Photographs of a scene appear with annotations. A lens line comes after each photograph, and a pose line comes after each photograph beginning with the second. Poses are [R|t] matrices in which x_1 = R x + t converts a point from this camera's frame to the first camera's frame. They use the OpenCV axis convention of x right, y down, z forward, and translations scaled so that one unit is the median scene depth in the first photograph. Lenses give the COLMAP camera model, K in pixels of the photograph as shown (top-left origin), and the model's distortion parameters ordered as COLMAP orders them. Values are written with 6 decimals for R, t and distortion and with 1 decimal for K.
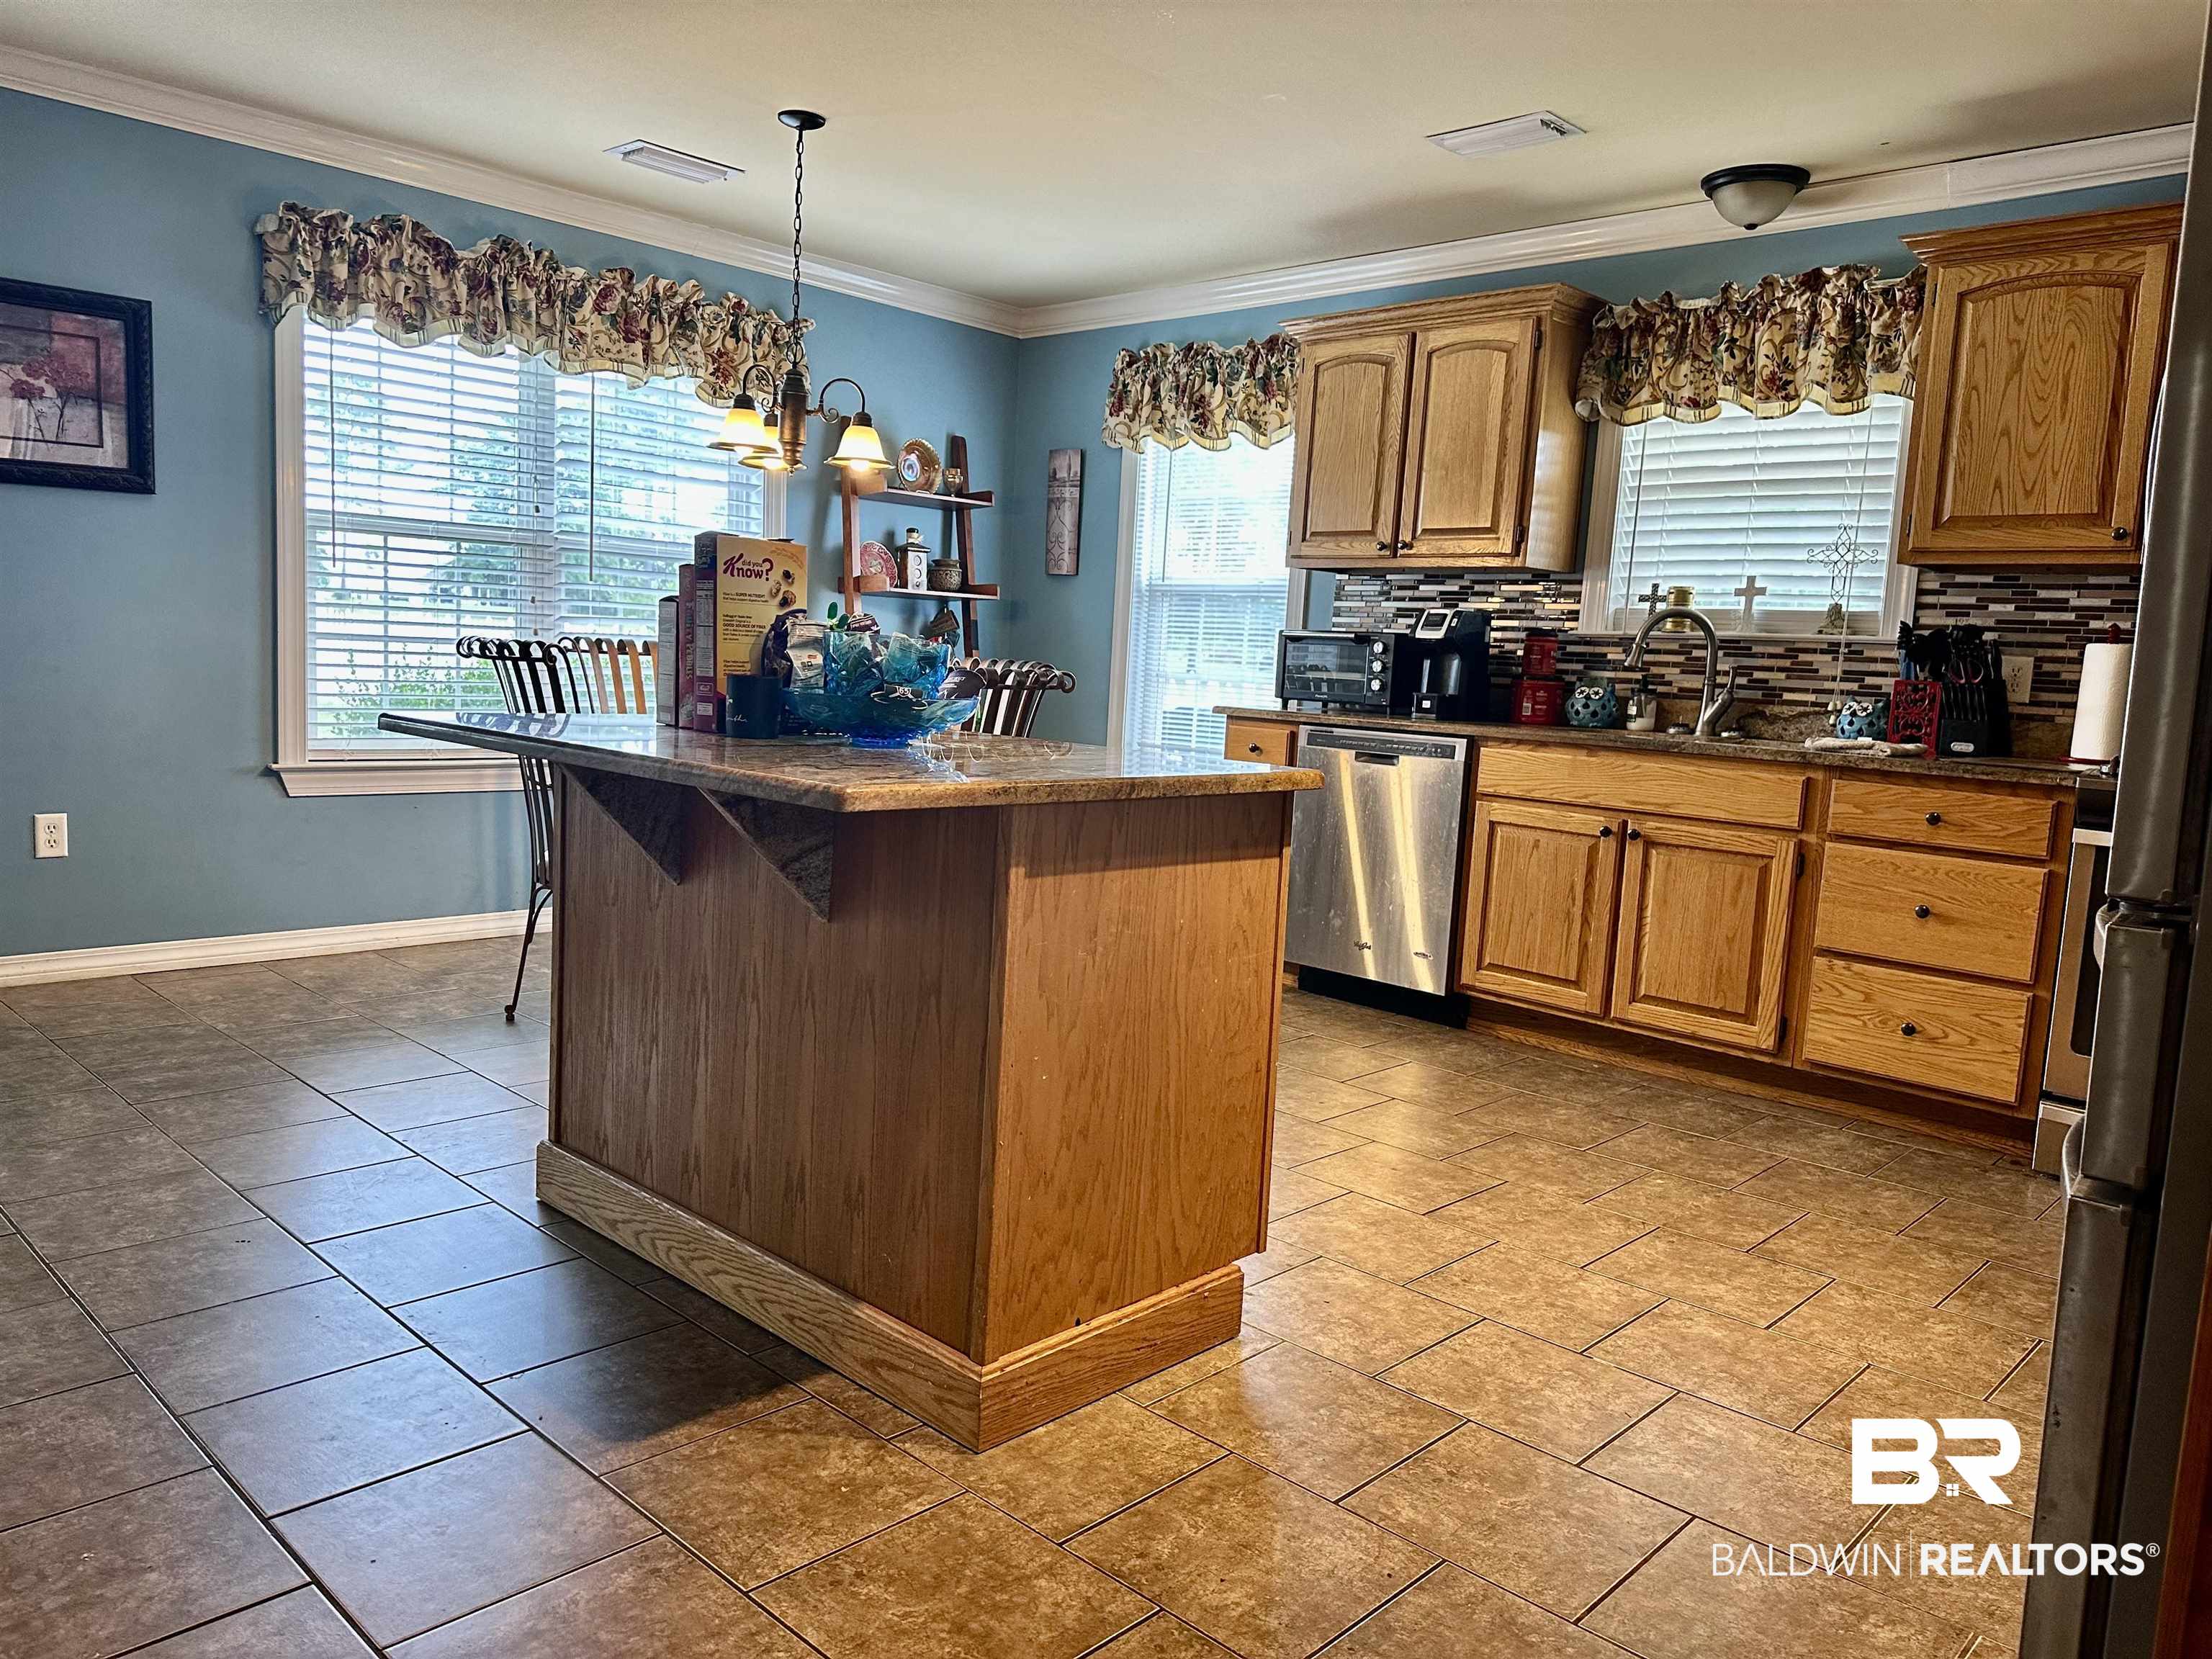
lens RADIAL K [[1594.1, 0, 1108.7], [0, 1594.1, 815.4], [0, 0, 1]] dist [0.054345, -0.073168]
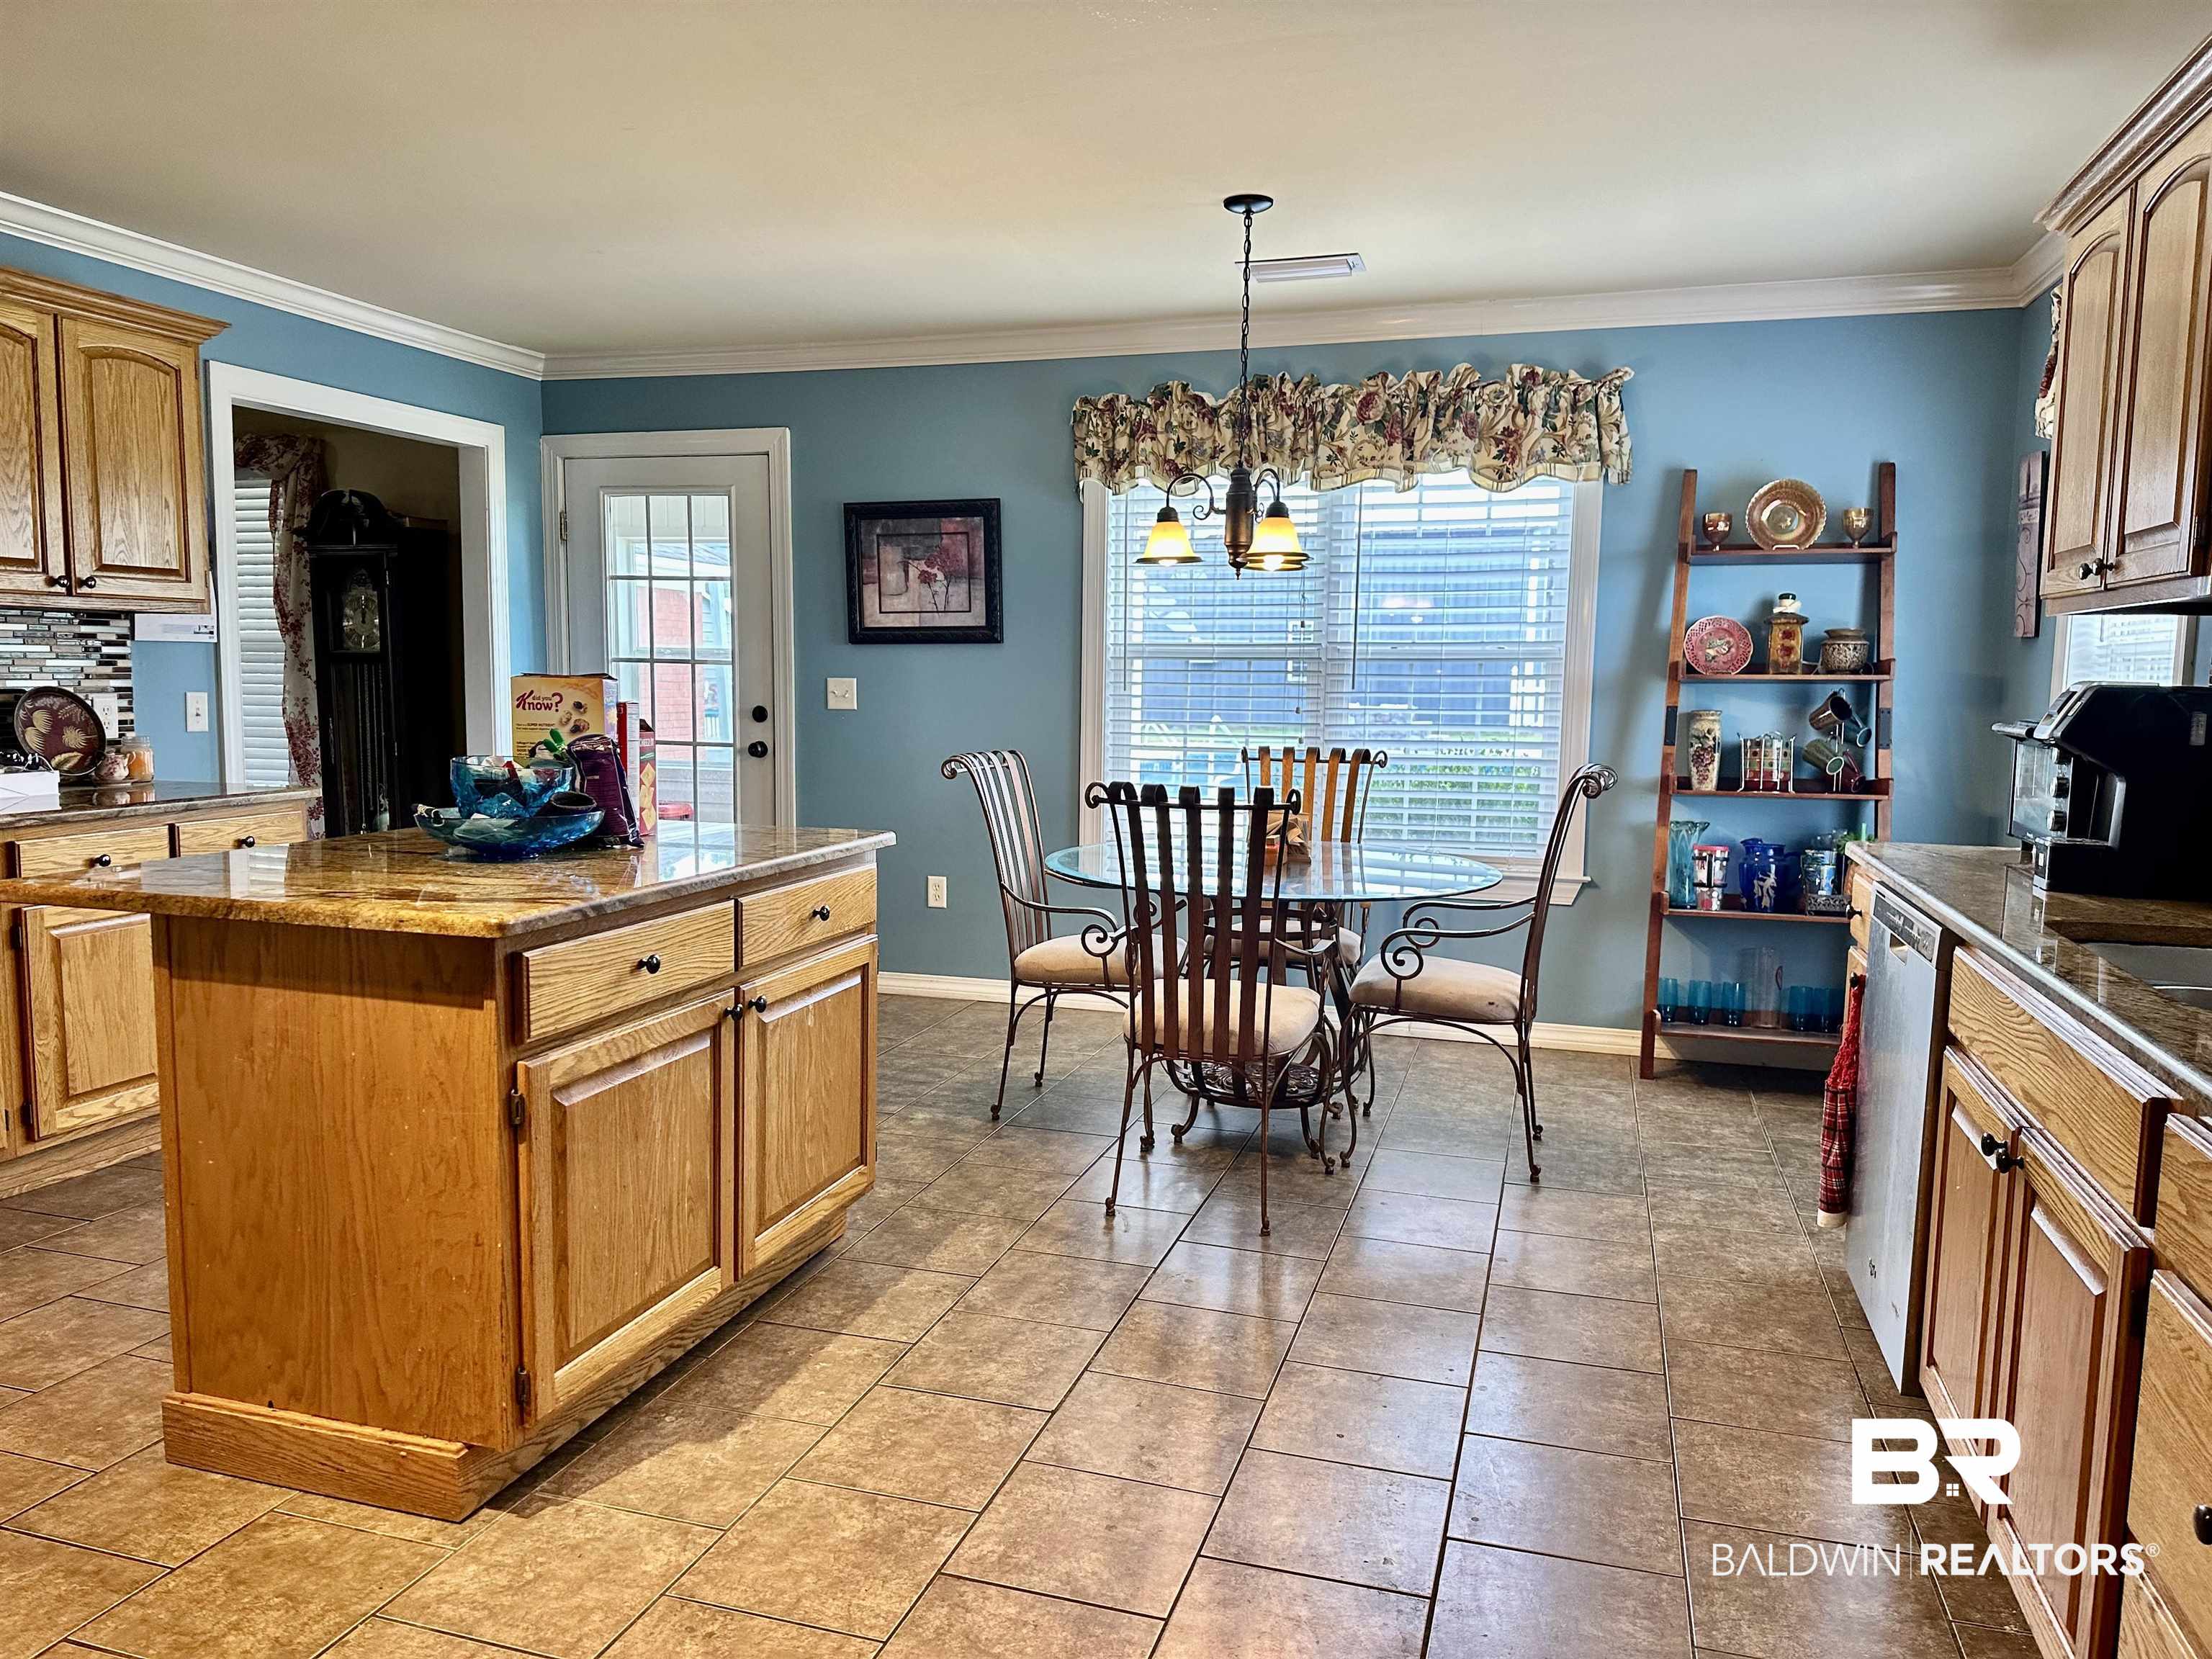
lens RADIAL K [[1535.5, 0, 1076.4], [0, 1535.5, 828.4], [0, 0, 1]] dist [0.182971, -0.328226]
pose [[0.430702, 0.044269, -0.901408, 0.813549], [-0.085347, 0.996318, 0.008151, -0.086710], [0.898450, 0.073422, 0.432894, 0.714529]]
